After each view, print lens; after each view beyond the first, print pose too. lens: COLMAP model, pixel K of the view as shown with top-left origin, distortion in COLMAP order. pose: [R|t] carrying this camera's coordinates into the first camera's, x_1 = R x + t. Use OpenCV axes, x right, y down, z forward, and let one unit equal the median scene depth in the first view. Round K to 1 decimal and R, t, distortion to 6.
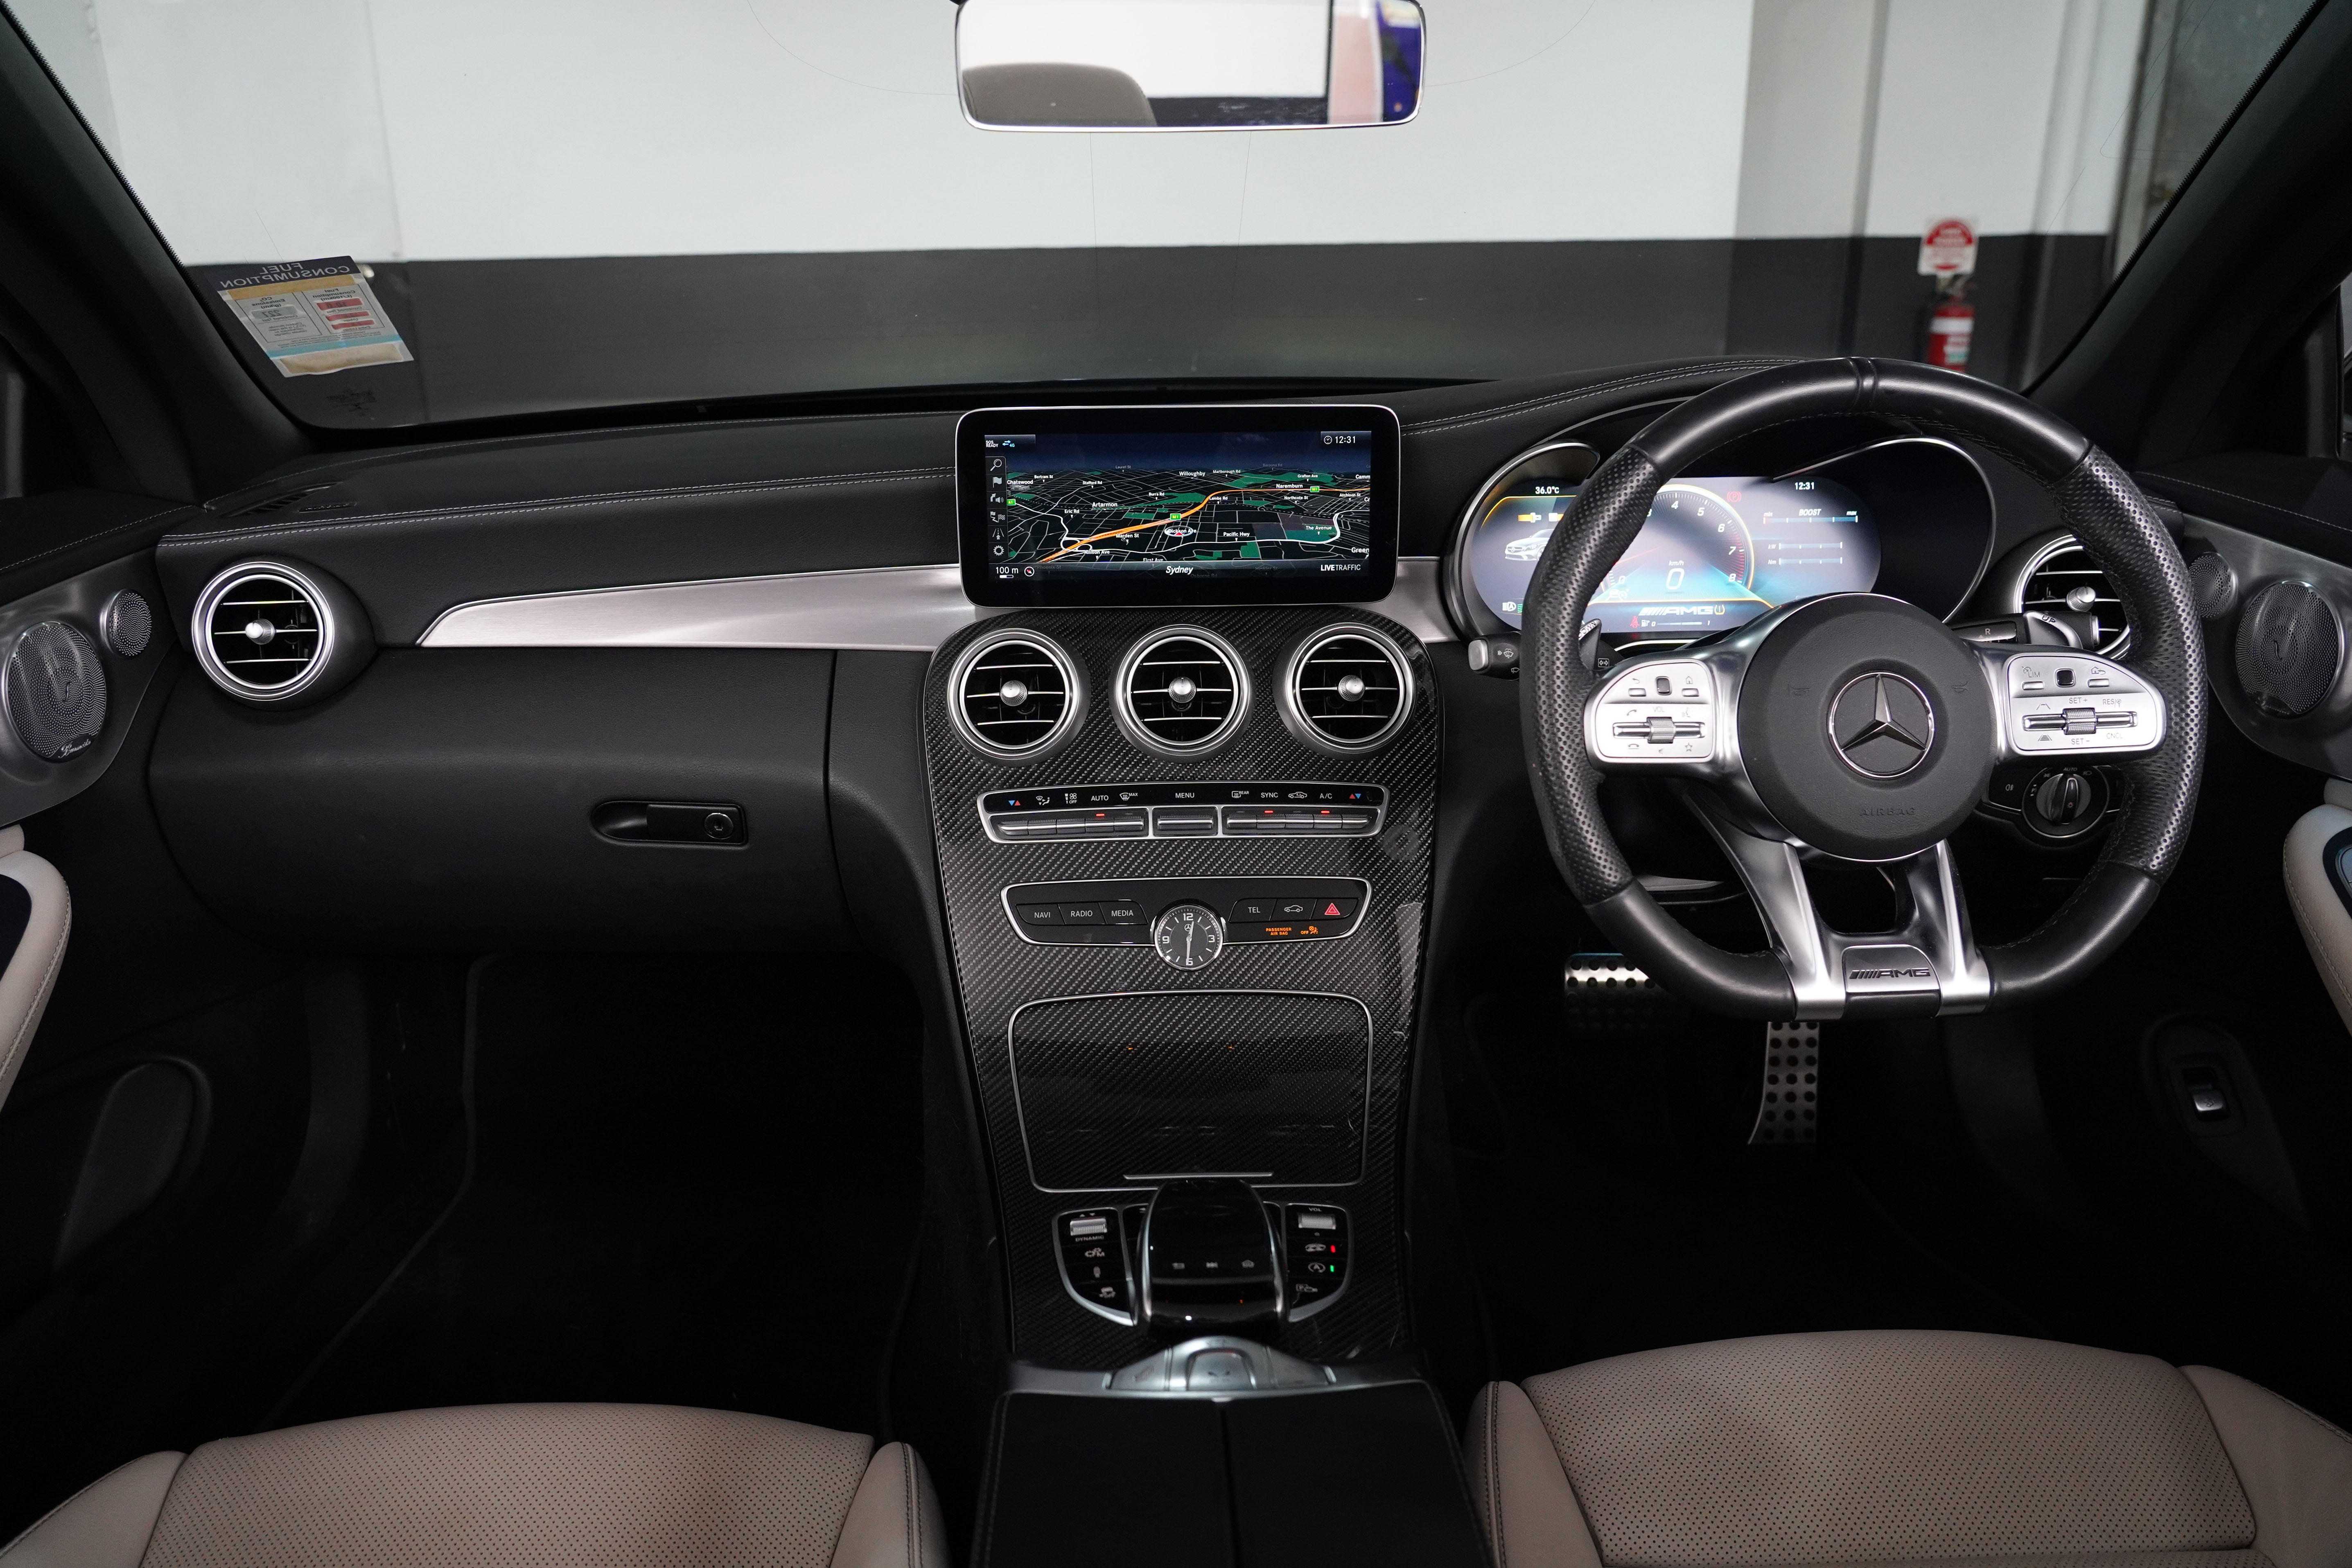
lens RADIAL K [[1595.6, 0, 1167.2], [0, 1595.6, 768.2], [0, 0, 1]] dist [-0.023979, 0.011443]
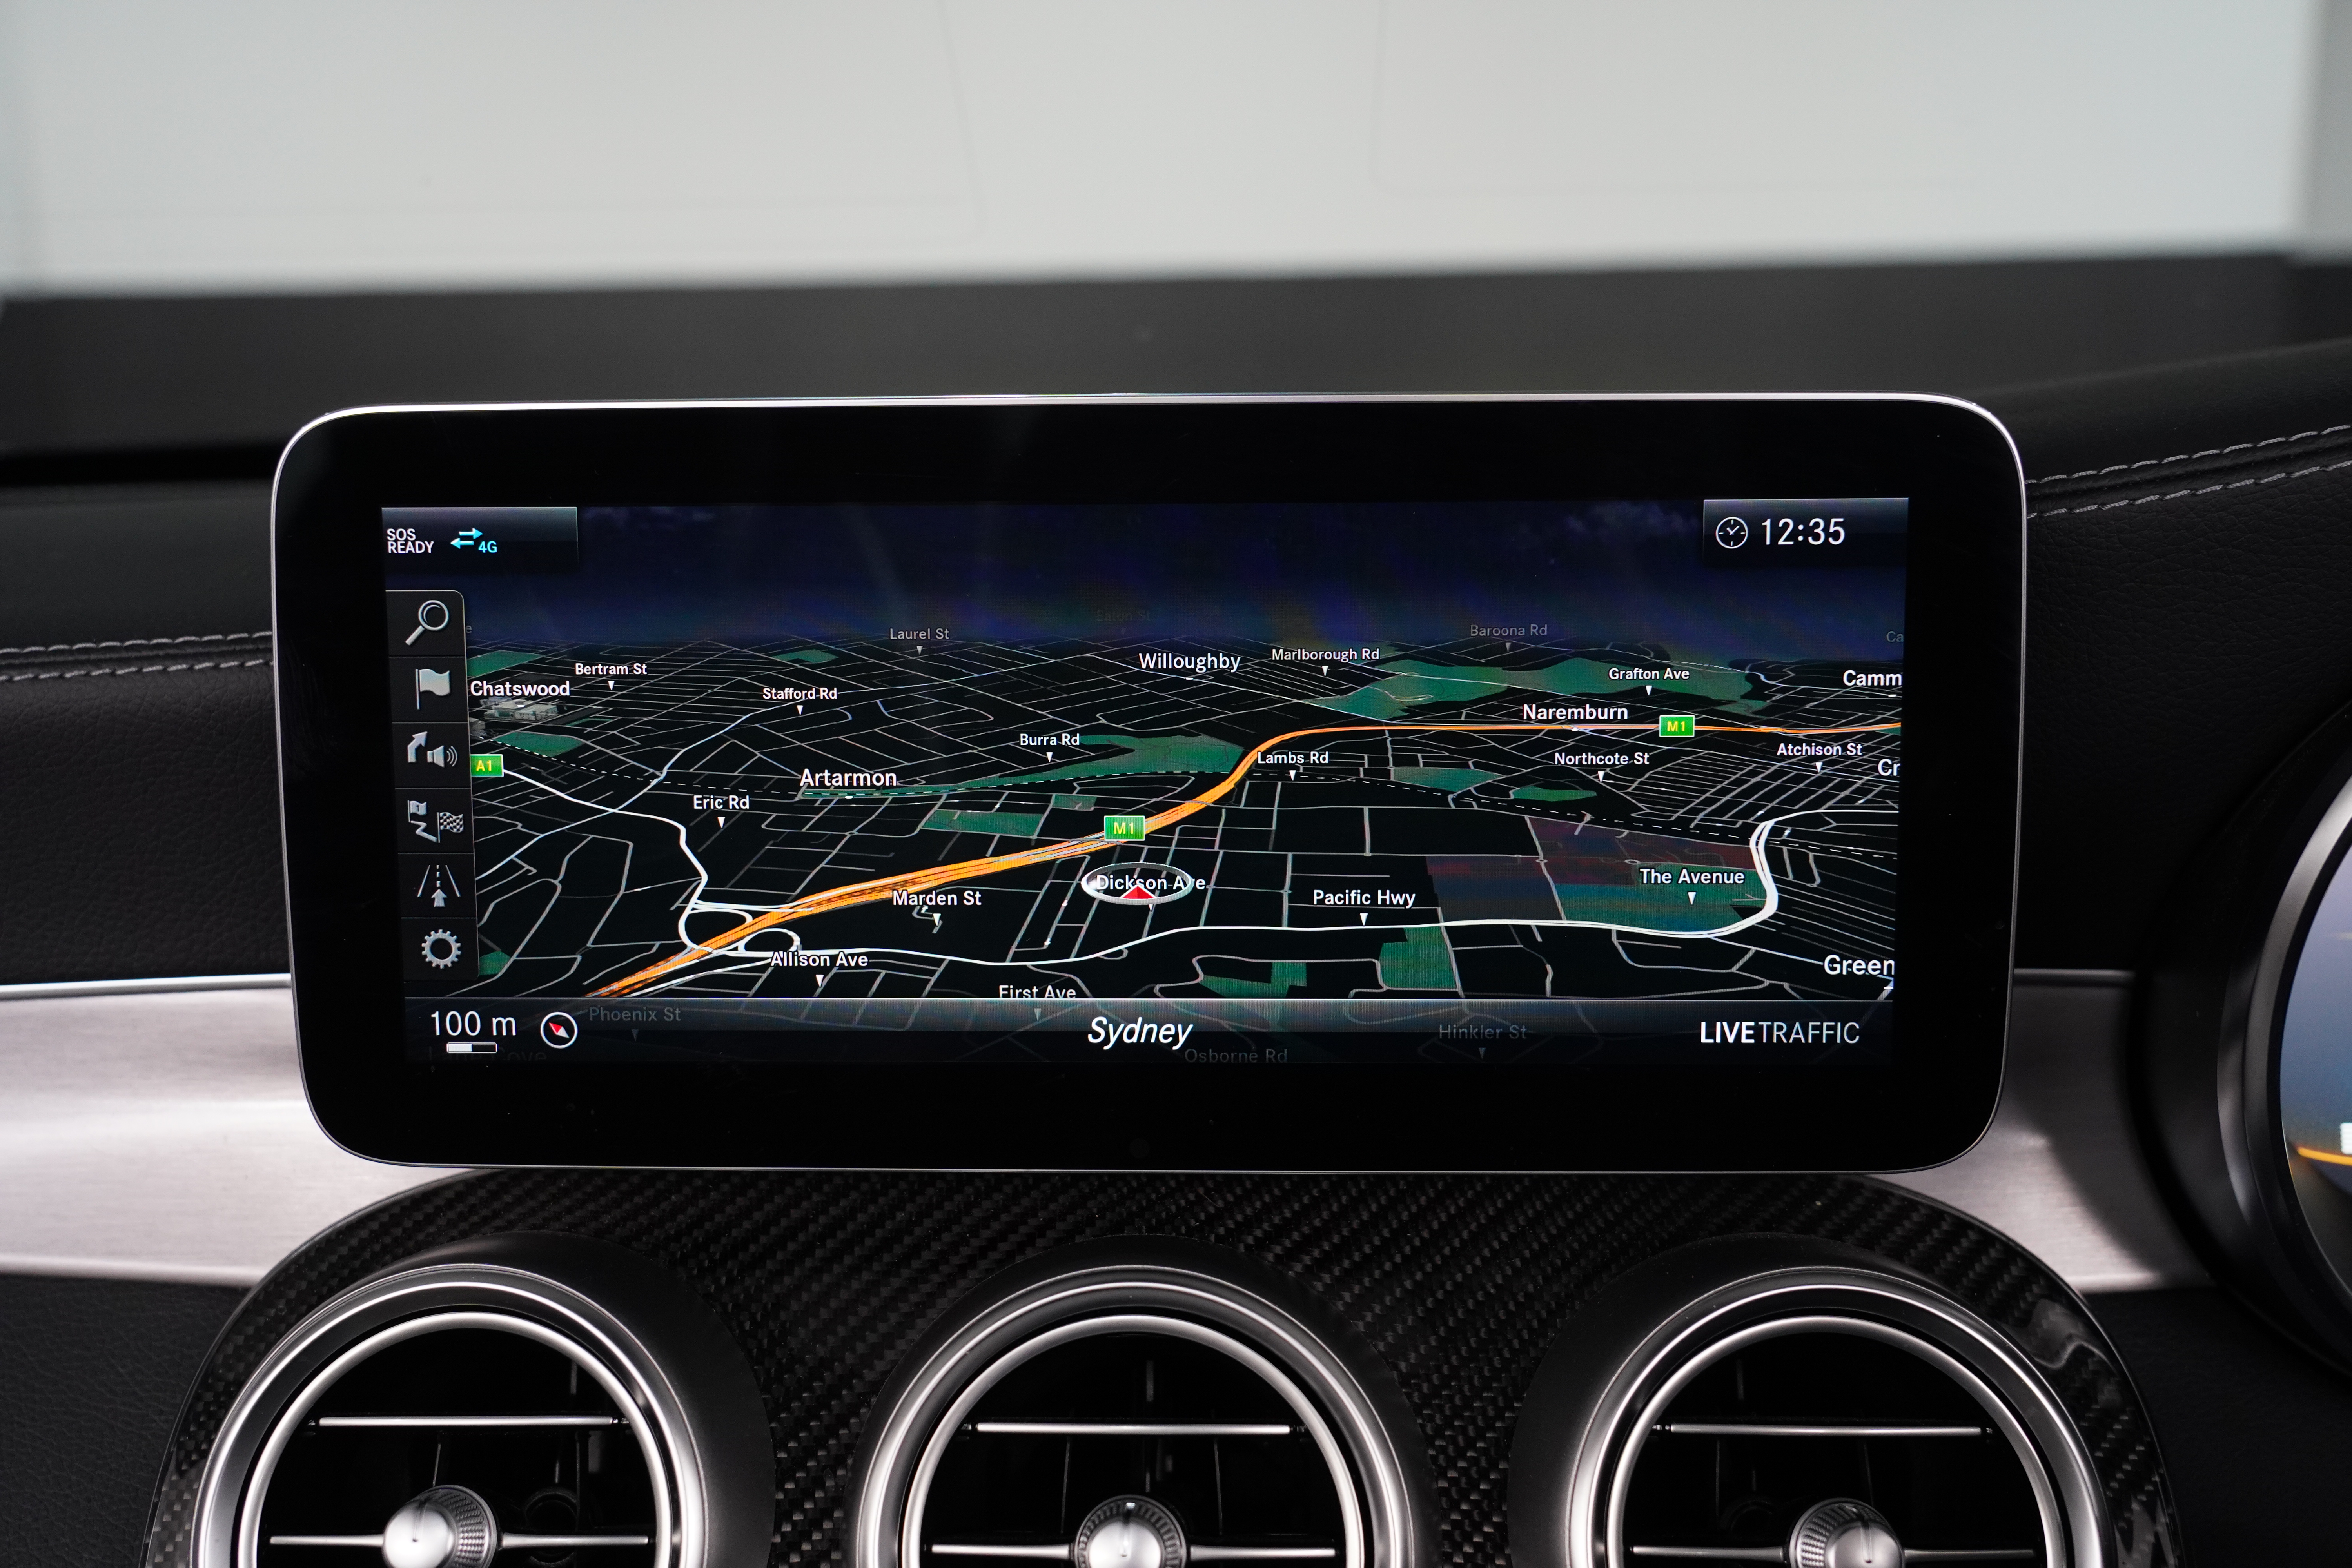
lens RADIAL K [[2538.0, 0, 1160.7], [0, 2538.0, 792.5], [0, 0, 1]] dist [0.040241, 0.000000]
pose [[0.998565, 0.009796, -0.052655, 0.032458], [-0.016142, 0.992461, -0.121491, -0.114461], [0.051068, 0.122166, 0.991195, 0.599237]]
